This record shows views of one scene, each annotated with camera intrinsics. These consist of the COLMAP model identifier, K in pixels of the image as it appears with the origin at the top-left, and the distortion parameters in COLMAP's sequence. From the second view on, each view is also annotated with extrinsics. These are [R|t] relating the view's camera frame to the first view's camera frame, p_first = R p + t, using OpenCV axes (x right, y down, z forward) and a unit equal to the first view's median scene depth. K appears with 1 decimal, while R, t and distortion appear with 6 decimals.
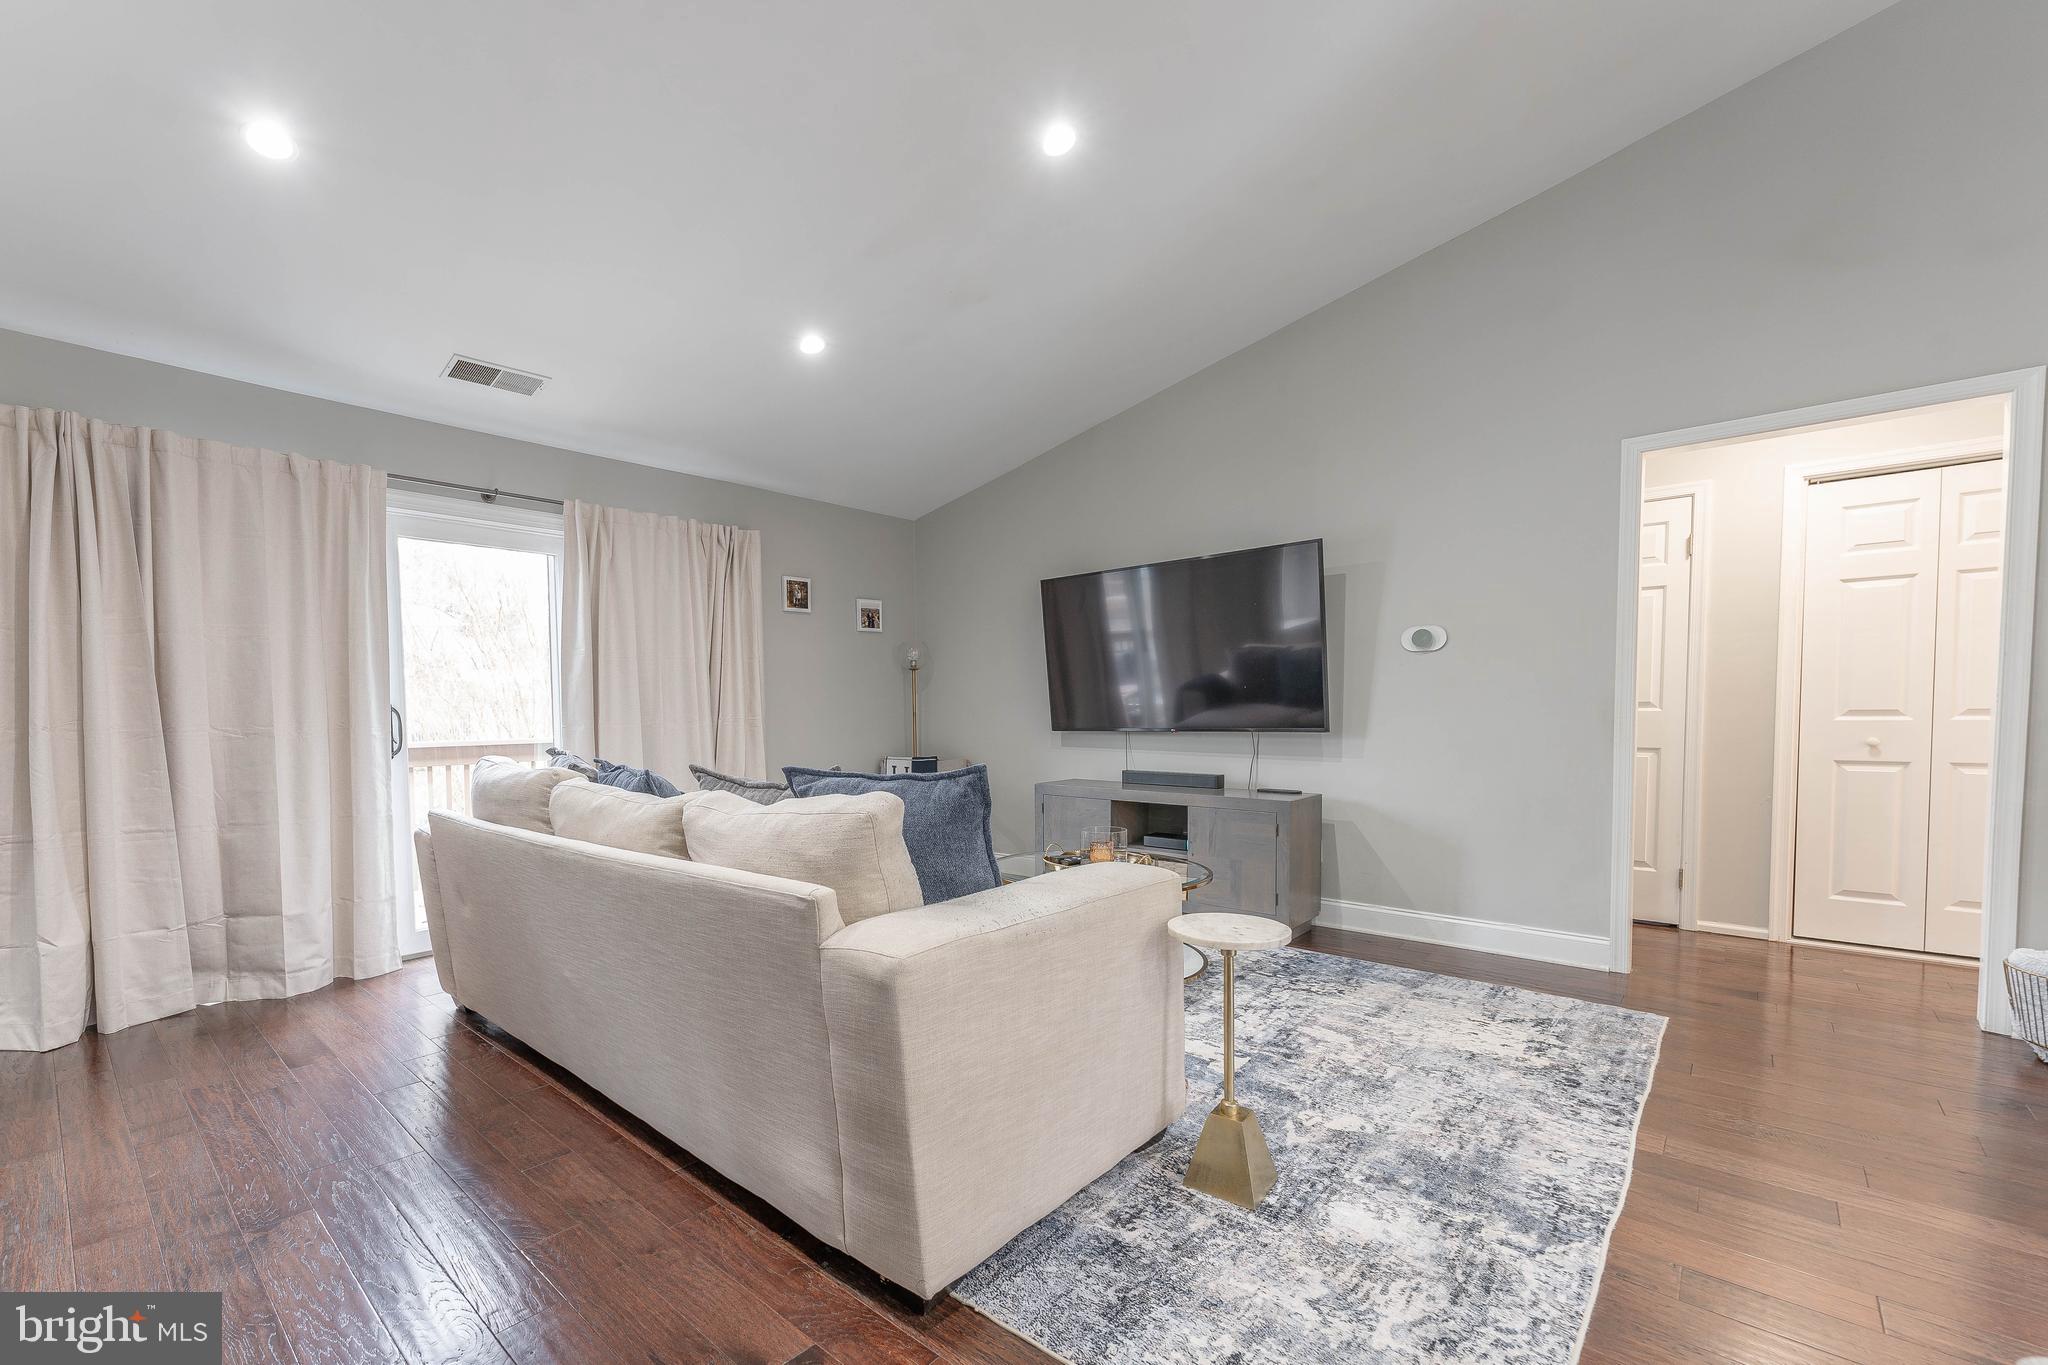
lens RADIAL K [[819.2, 0, 922.5], [0, 819.2, 829.4], [0, 0, 1]] dist [-0.002585, 0.001016]
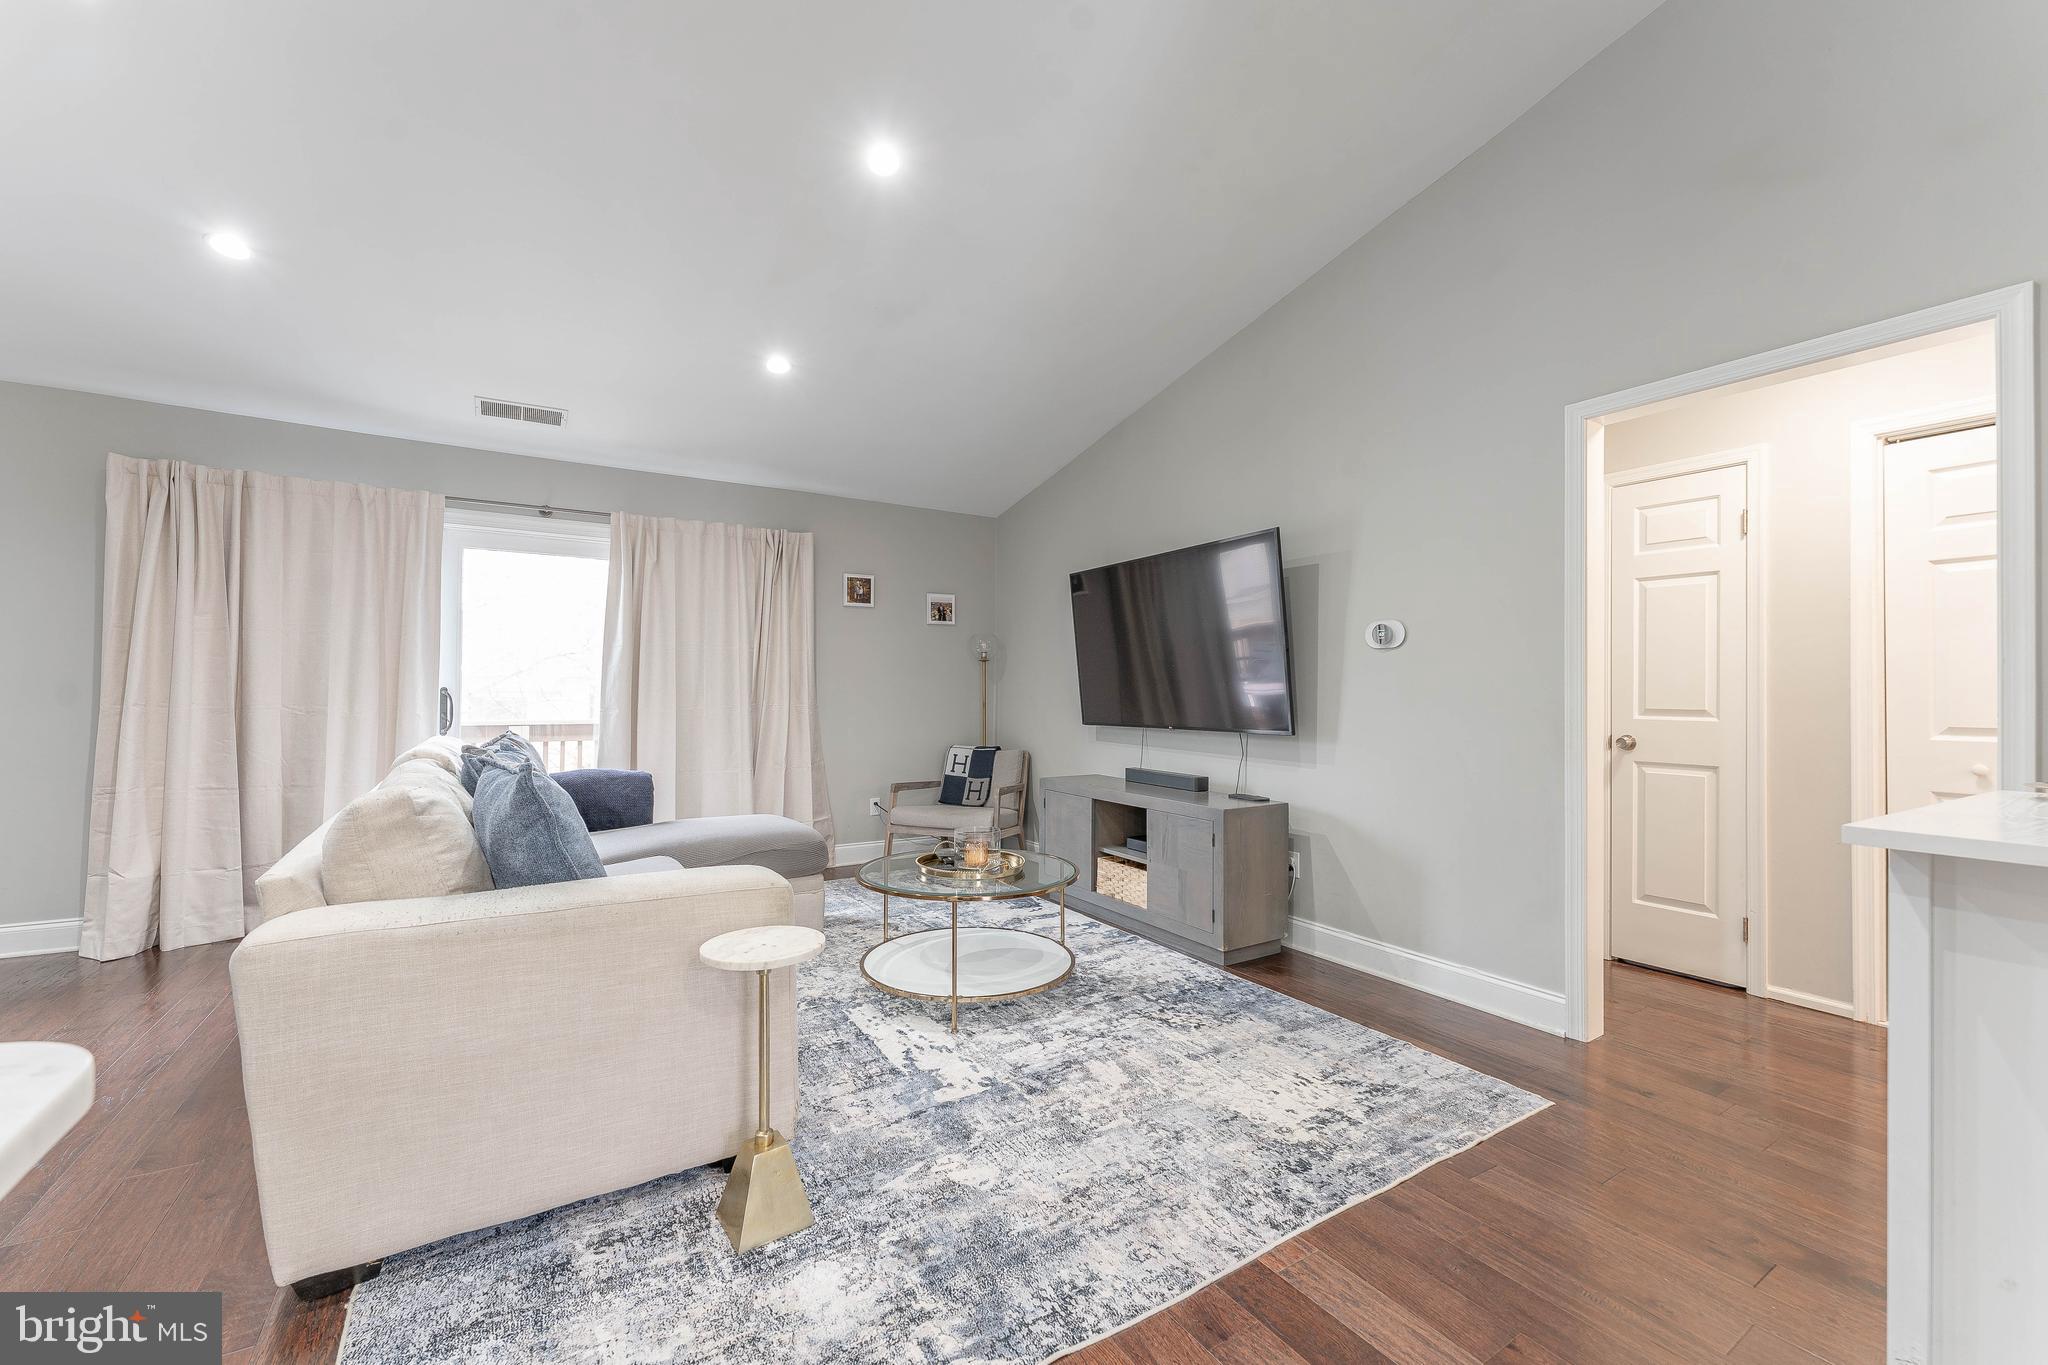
lens RADIAL K [[819.2, 0, 1058.6], [0, 819.2, 747.3], [0, 0, 1]] dist [-0.002585, 0.001016]
pose [[0.975029, 0.031009, -0.219904, 0.494028], [-0.048236, 0.996135, -0.073405, -0.028632], [0.216778, 0.082179, 0.972756, 0.069635]]
